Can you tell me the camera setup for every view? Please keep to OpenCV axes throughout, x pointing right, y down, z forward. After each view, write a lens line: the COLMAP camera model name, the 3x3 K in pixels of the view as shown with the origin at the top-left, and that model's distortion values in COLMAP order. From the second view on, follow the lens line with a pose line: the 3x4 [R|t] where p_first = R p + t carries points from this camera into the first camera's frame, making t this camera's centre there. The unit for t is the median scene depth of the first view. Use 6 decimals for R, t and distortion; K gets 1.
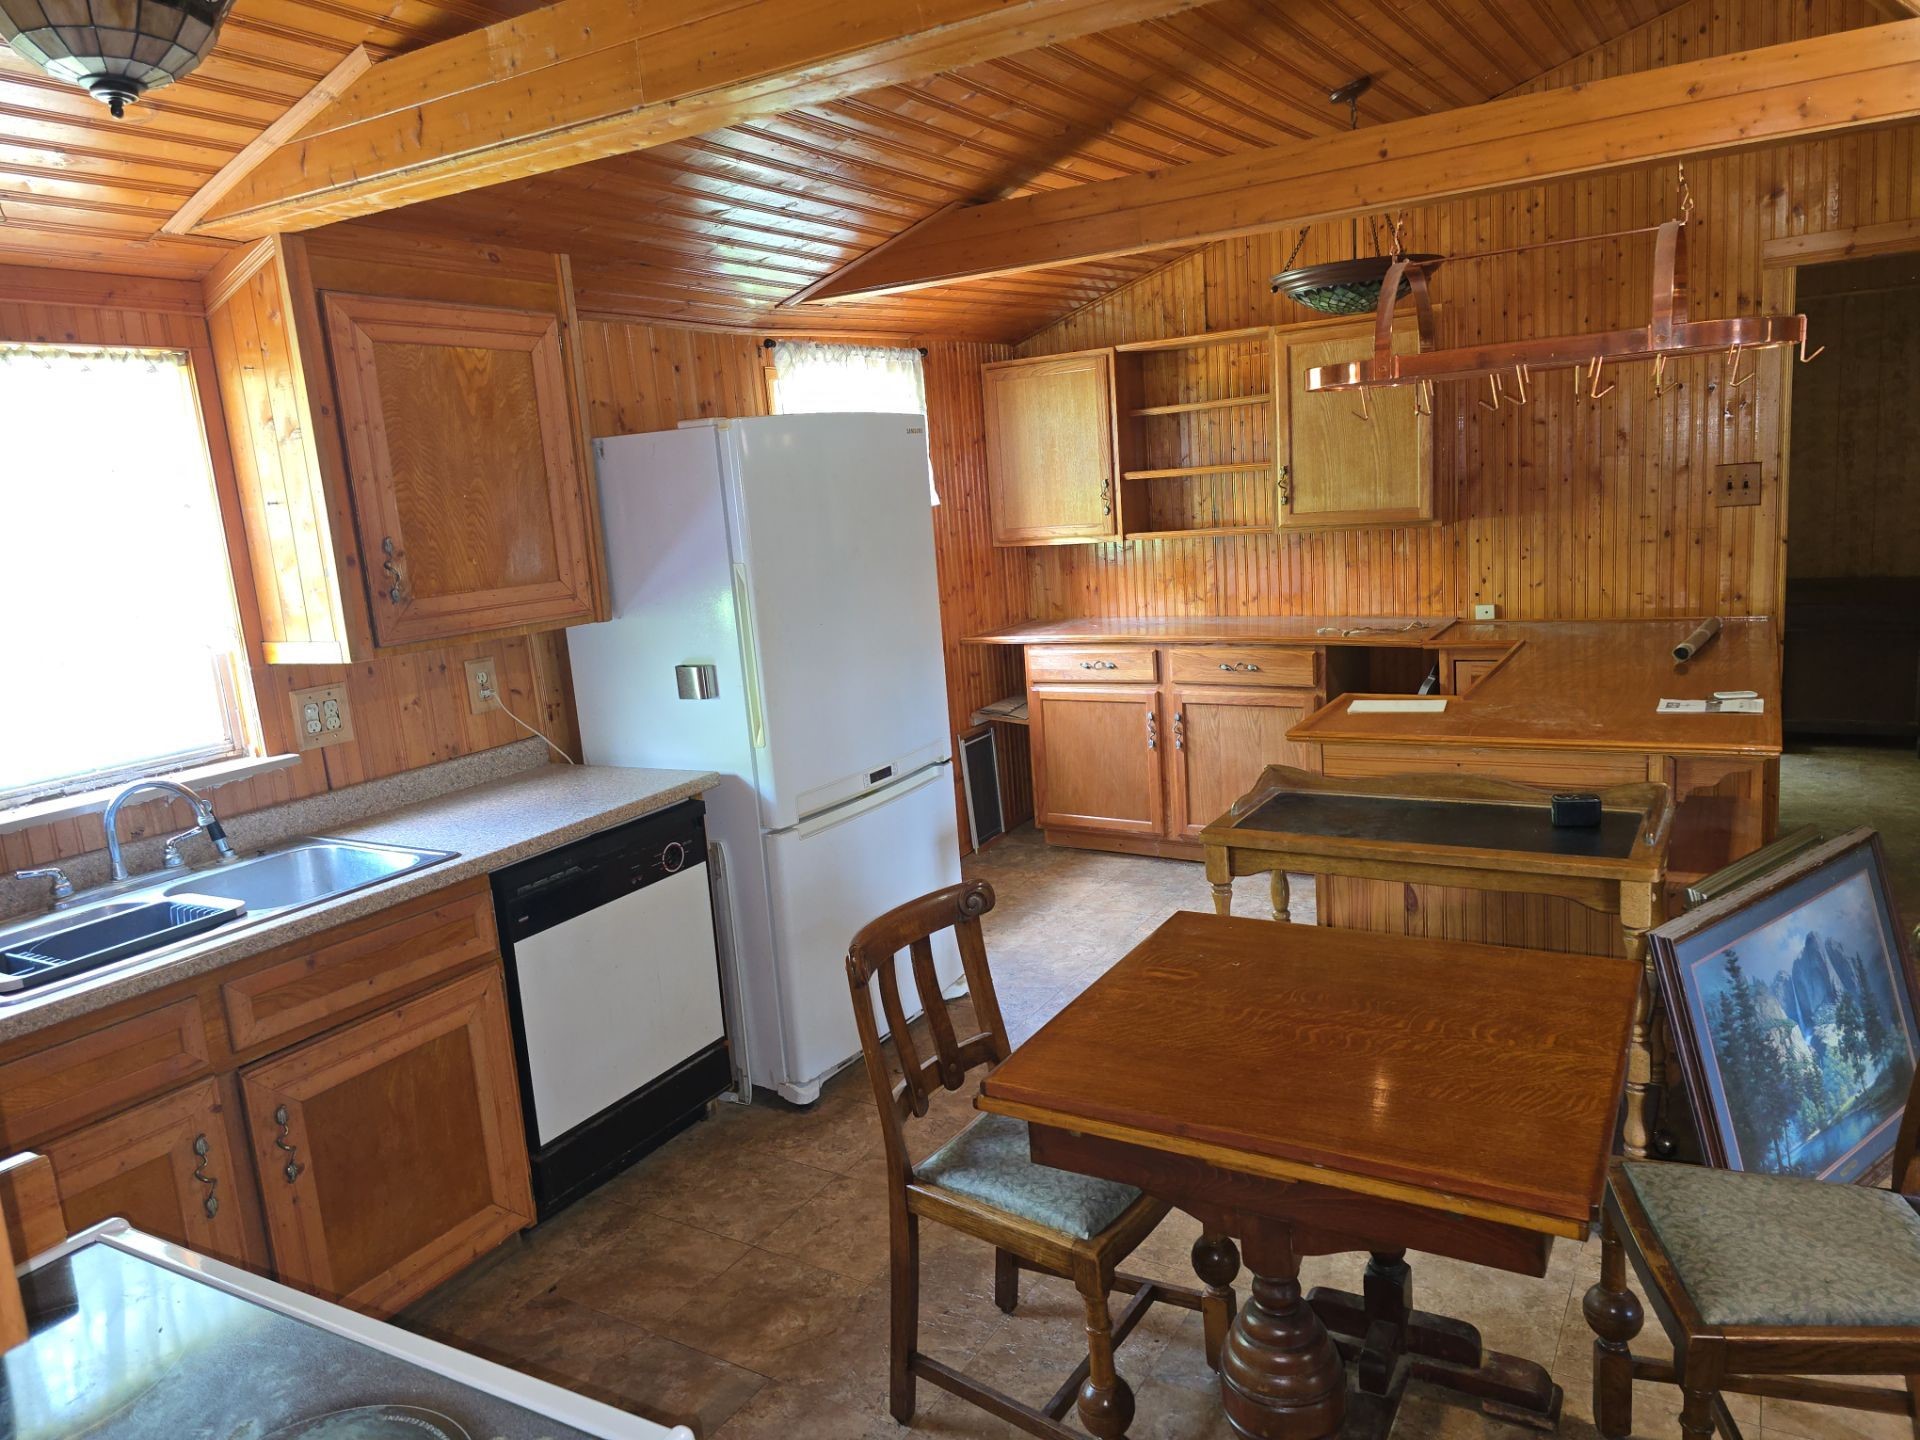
lens RADIAL K [[1292.4, 0, 923.9], [0, 1292.4, 703.6], [0, 0, 1]] dist [0.053078, -0.051765]
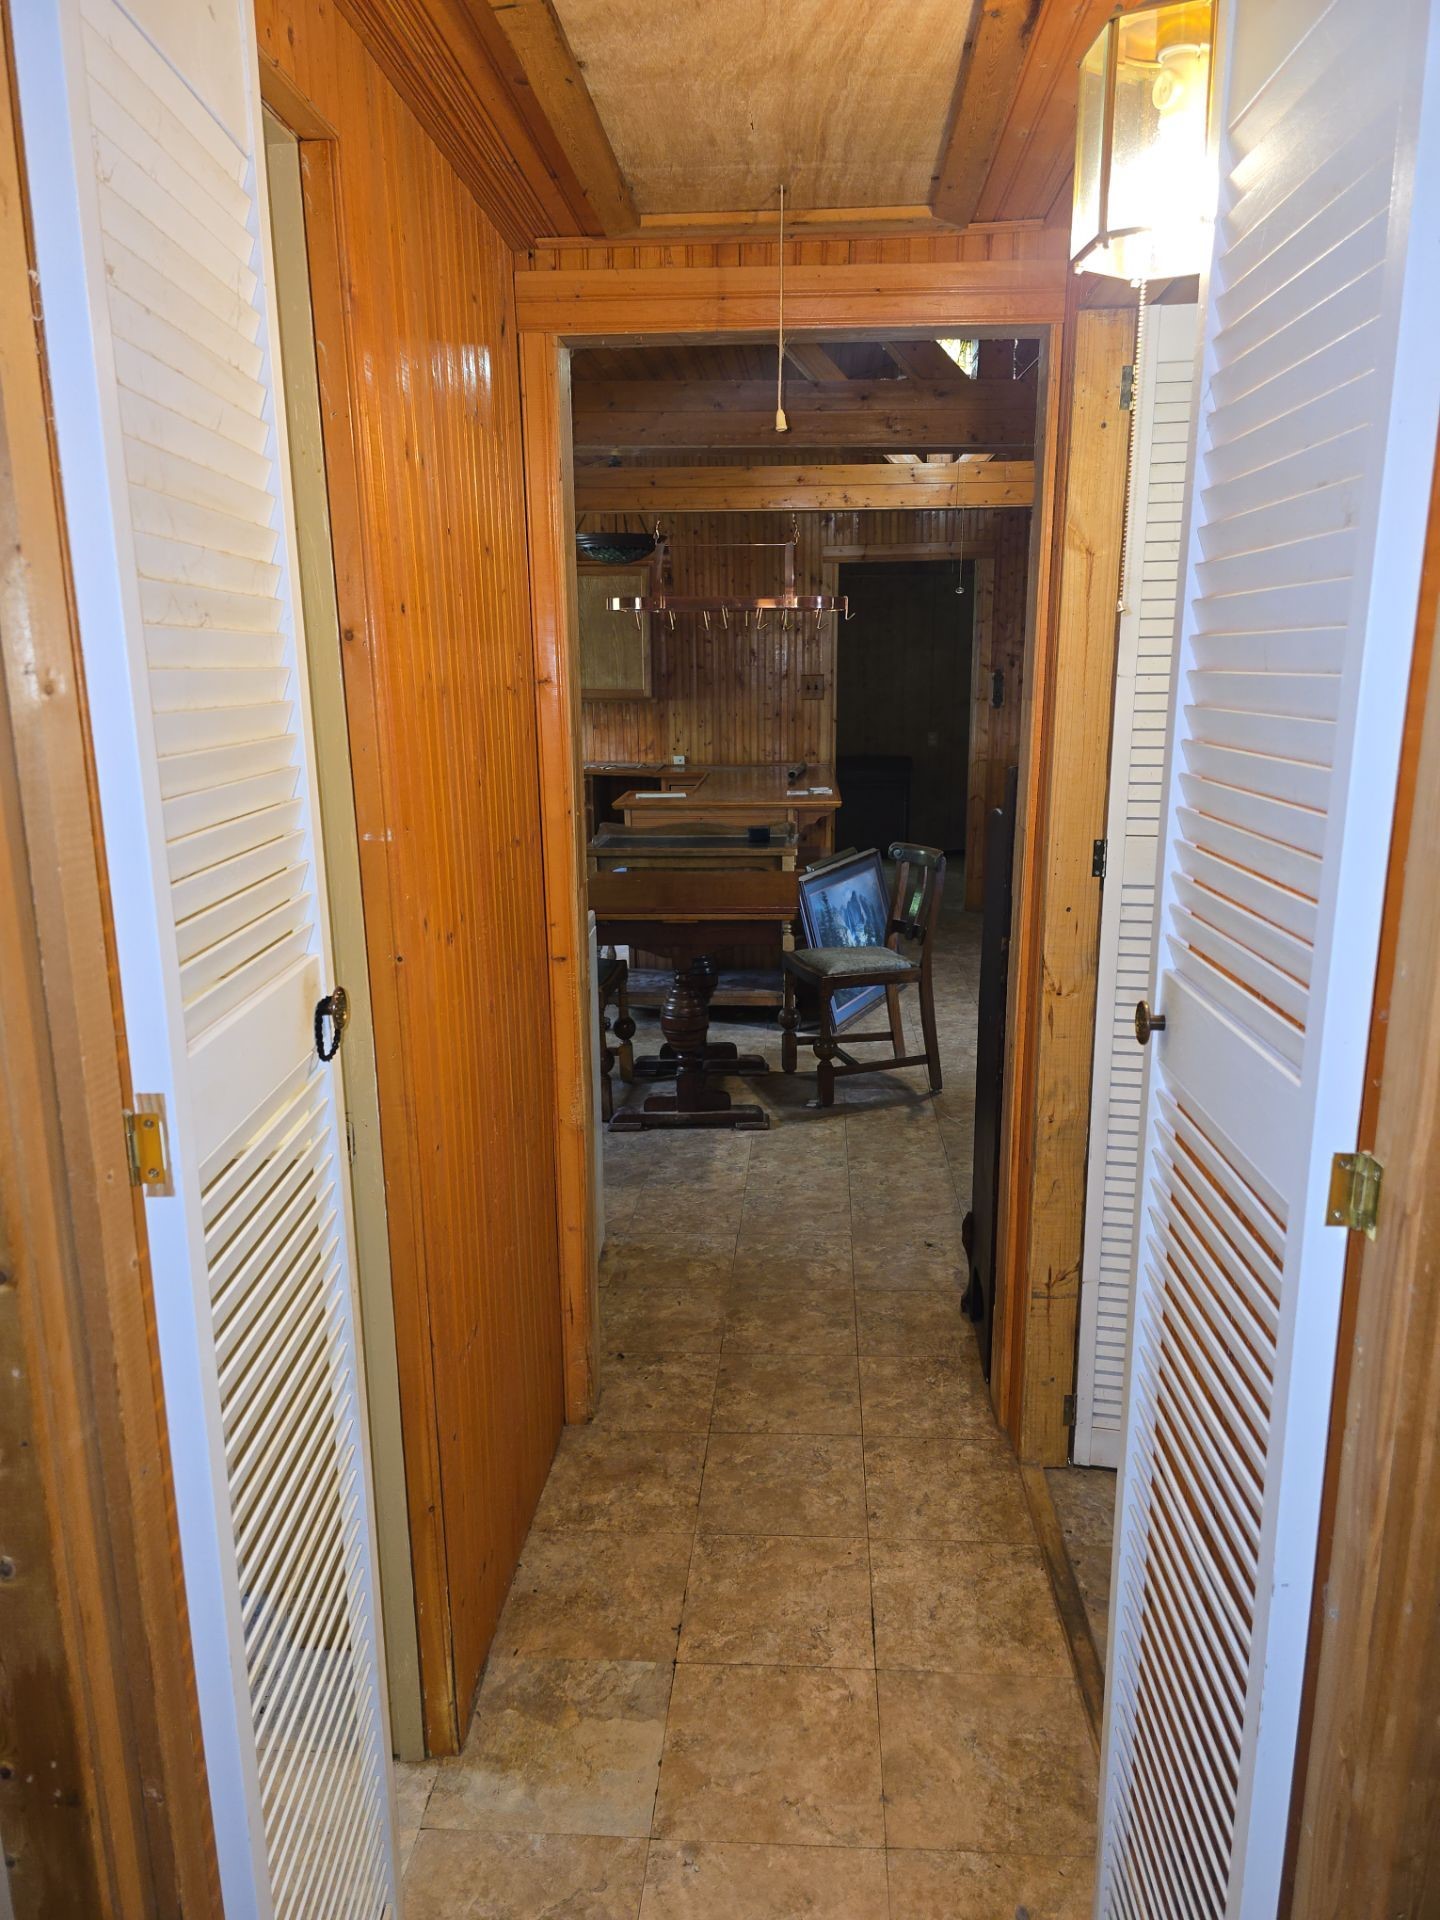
lens RADIAL K [[1292.4, 0, 731.4], [0, 1292.4, 962.0], [0, 0, 1]] dist [0.053078, -0.051765]
pose [[0.872397, -0.041817, 0.487006, -0.308903], [0.021139, 0.998629, 0.047880, 0.107182], [-0.488341, -0.031475, 0.872085, -0.435574]]
